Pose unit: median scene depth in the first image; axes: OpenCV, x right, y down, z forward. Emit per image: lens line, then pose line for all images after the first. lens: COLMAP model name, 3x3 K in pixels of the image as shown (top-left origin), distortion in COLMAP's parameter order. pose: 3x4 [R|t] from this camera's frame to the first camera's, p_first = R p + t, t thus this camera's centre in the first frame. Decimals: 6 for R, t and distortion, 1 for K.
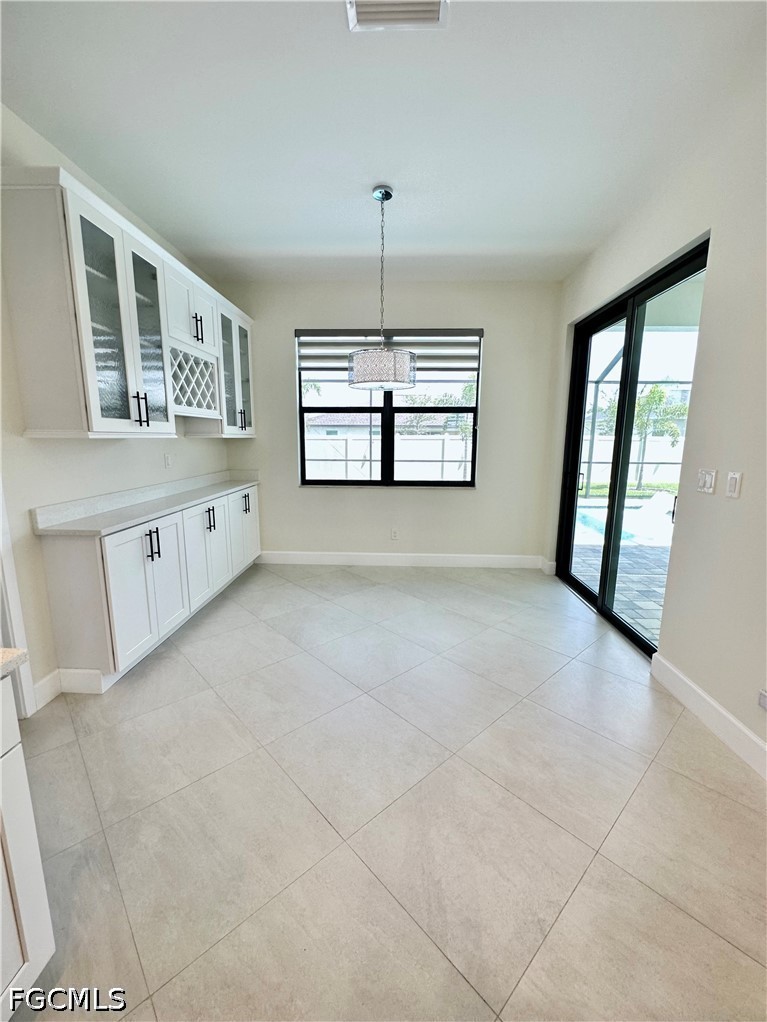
lens RADIAL K [[409.7, 0, 383.5], [0, 409.7, 511.0], [0, 0, 1]] dist [-0.002933, -0.000145]
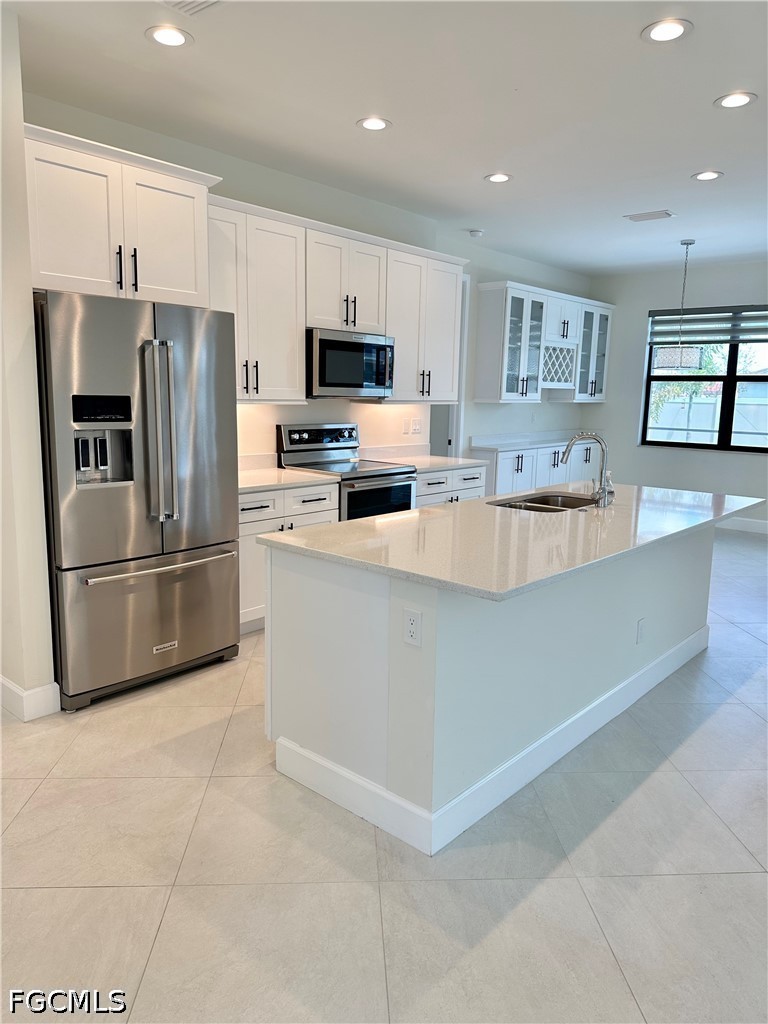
lens RADIAL K [[707.4, 0, 384.0], [0, 707.4, 512.0], [0, 0, 1]] dist [0.111001, -0.172959]
pose [[0.765697, 0.117636, -0.632353, 0.685031], [-0.128987, 0.991245, 0.028214, 0.200760], [0.630136, 0.059962, 0.774166, -1.241330]]
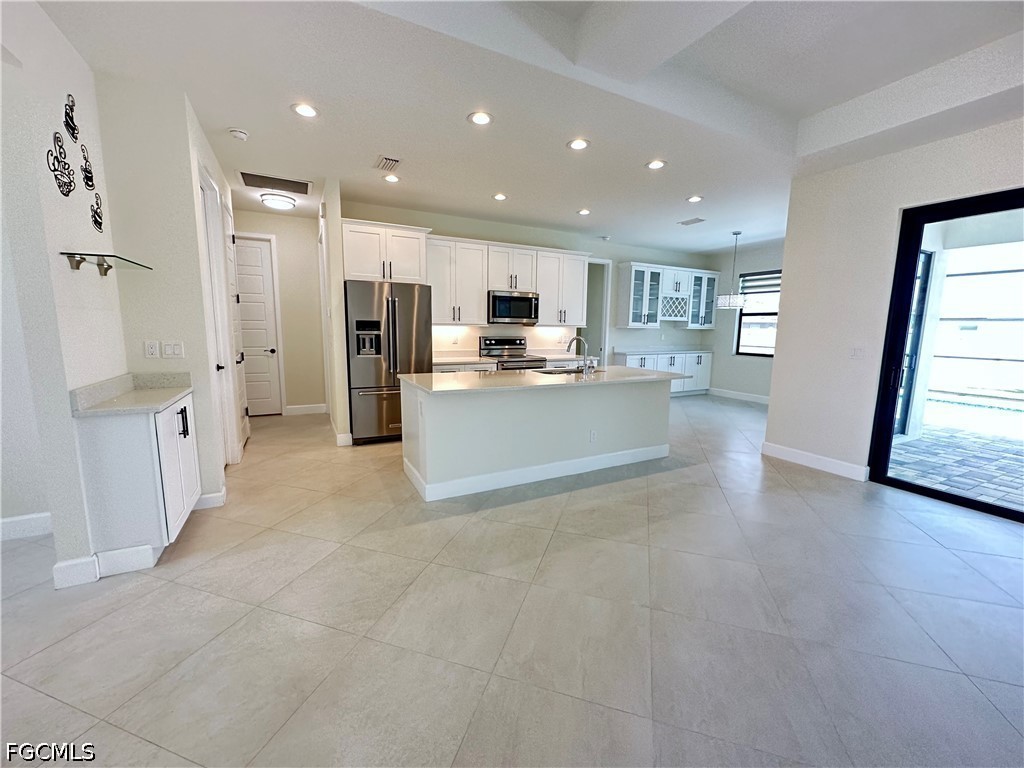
lens RADIAL K [[410.6, 0, 512.0], [0, 410.6, 384.0], [0, 0, 1]] dist [-0.002933, -0.000145]
pose [[0.482449, 0.121746, -0.867422, 1.220798], [-0.164685, 0.985241, 0.046686, 0.189725], [0.860304, 0.120328, 0.495378, -0.996949]]
